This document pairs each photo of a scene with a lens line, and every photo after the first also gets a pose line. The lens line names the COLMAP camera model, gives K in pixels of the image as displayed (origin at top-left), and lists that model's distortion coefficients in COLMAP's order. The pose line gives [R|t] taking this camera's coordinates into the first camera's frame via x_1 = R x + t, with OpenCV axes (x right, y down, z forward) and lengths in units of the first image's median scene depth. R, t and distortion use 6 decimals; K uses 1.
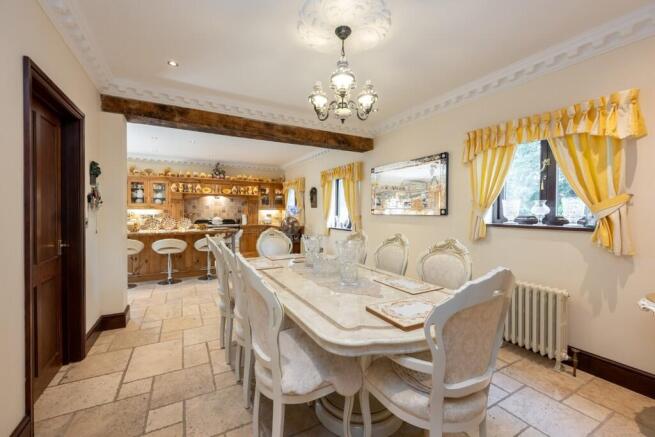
lens RADIAL K [[260.9, 0, 327.9], [0, 260.9, 213.7], [0, 0, 1]] dist [-0.010539, 0.000023]
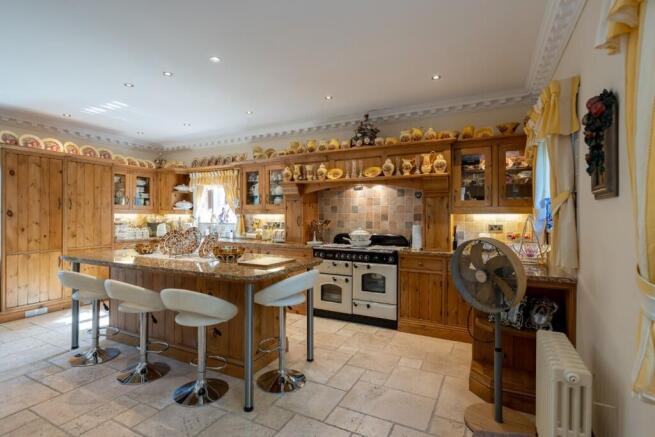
lens RADIAL K [[324.5, 0, 327.6], [0, 324.5, 218.6], [0, 0, 1]] dist [-0.014485, 0.000834]
pose [[0.560964, 0.000384, -0.827840, 0.026502], [-0.009485, 0.999937, -0.005964, -0.002504], [0.827786, 0.011198, 0.560932, 0.640947]]
